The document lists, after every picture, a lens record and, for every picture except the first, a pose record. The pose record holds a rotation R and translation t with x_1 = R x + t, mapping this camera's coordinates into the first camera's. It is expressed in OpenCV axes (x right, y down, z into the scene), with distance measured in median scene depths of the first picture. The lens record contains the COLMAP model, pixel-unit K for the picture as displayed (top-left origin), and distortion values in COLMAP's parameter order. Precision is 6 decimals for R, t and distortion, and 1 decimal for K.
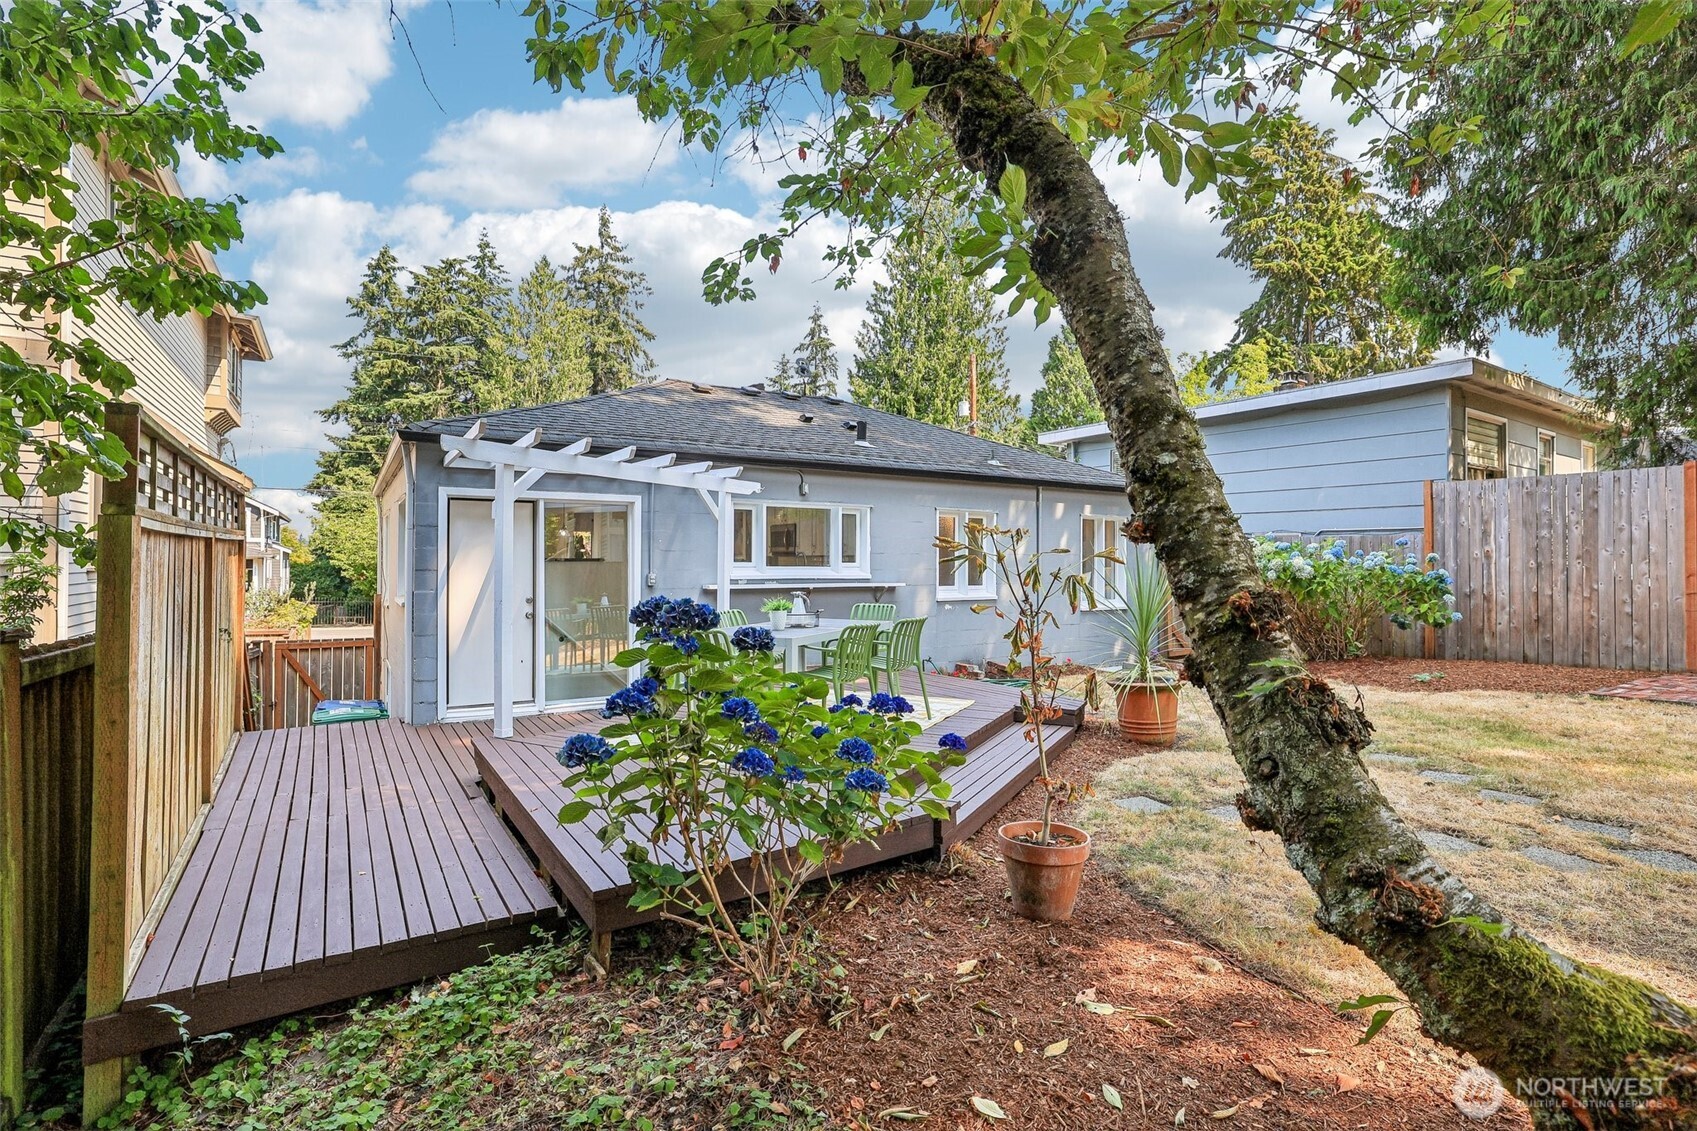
lens RADIAL K [[807.8, 0, 848.6], [0, 807.8, 567.5], [0, 0, 1]] dist [-0.021014, 0.004007]
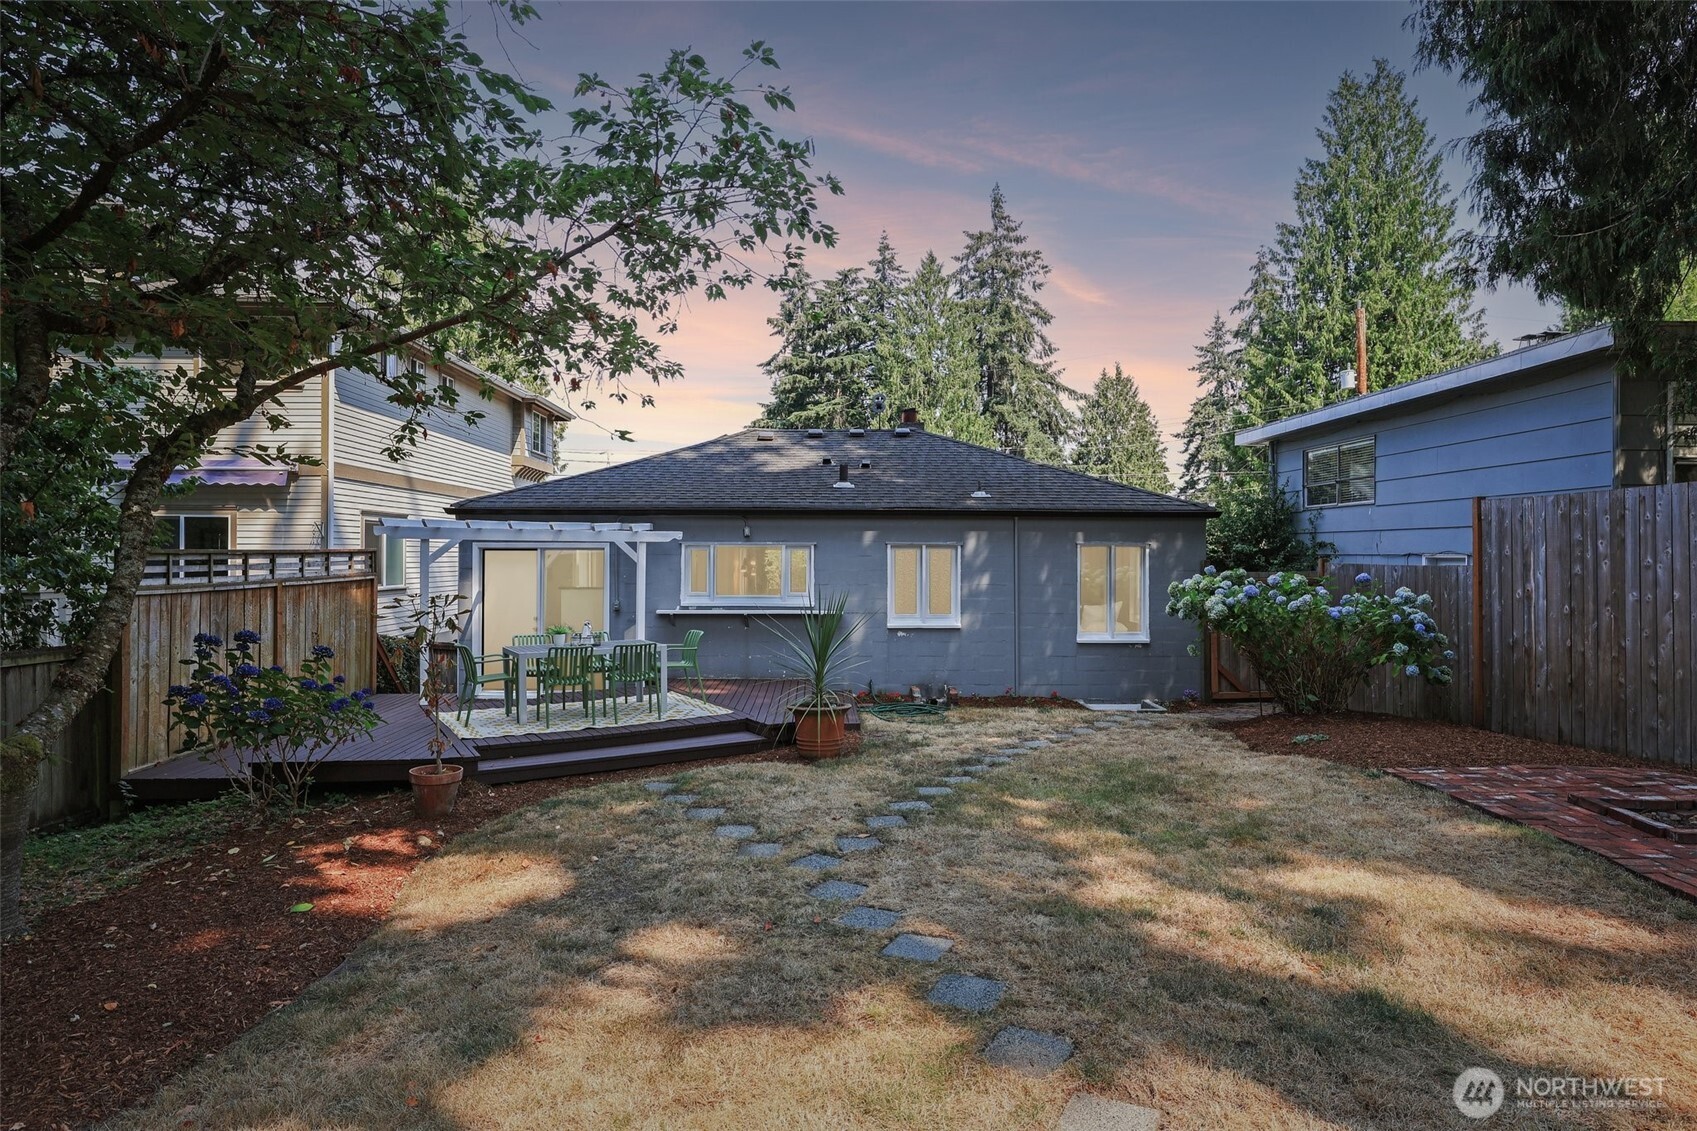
lens RADIAL K [[937.8, 0, 850.8], [0, 937.8, 555.1], [0, 0, 1]] dist [-0.003331, 0.000793]
pose [[0.862630, -0.002914, -0.505826, 0.148086], [-0.005096, 0.999883, -0.014450, -0.008102], [0.505809, 0.015043, 0.862514, -0.023779]]
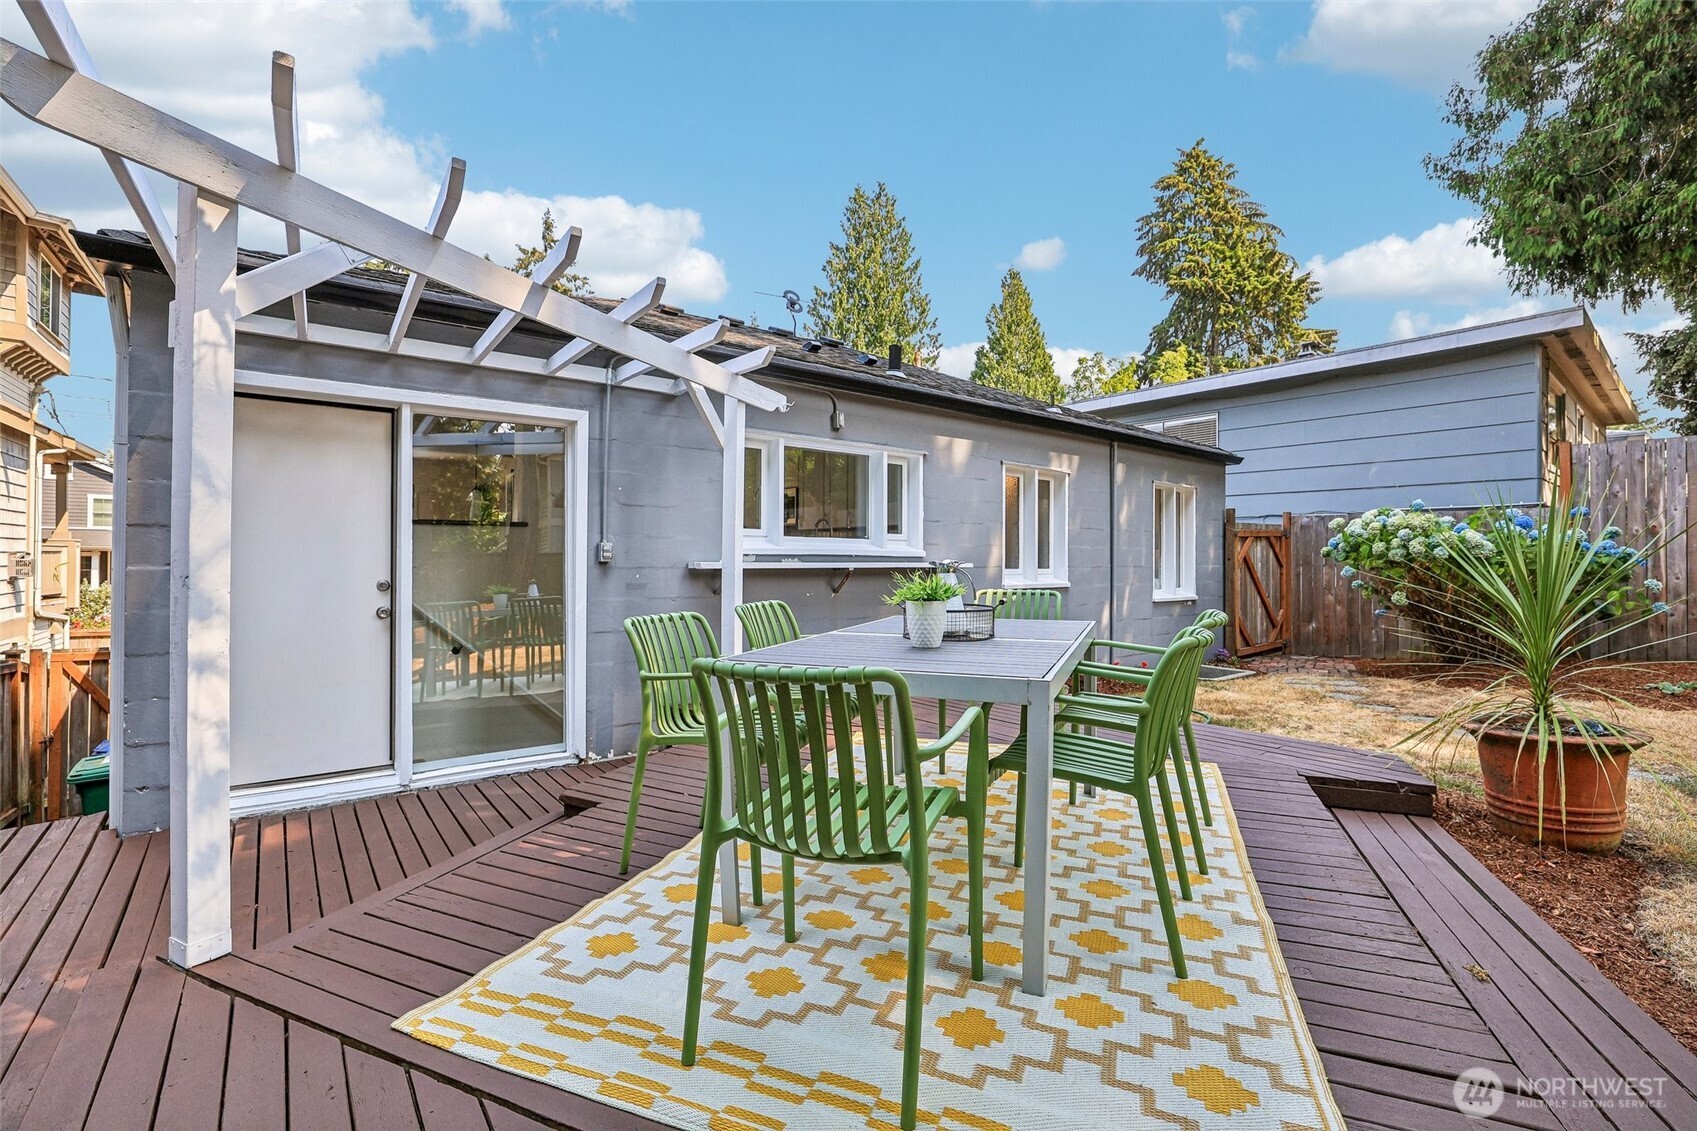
lens RADIAL K [[722.9, 0, 846.2], [0, 722.9, 561.5], [0, 0, 1]] dist [-0.020855, 0.003021]
pose [[0.995163, 0.001367, 0.098233, -0.020325], [-0.000949, 0.999990, -0.004302, 0.004105], [-0.098238, 0.004188, 0.995154, 0.076805]]
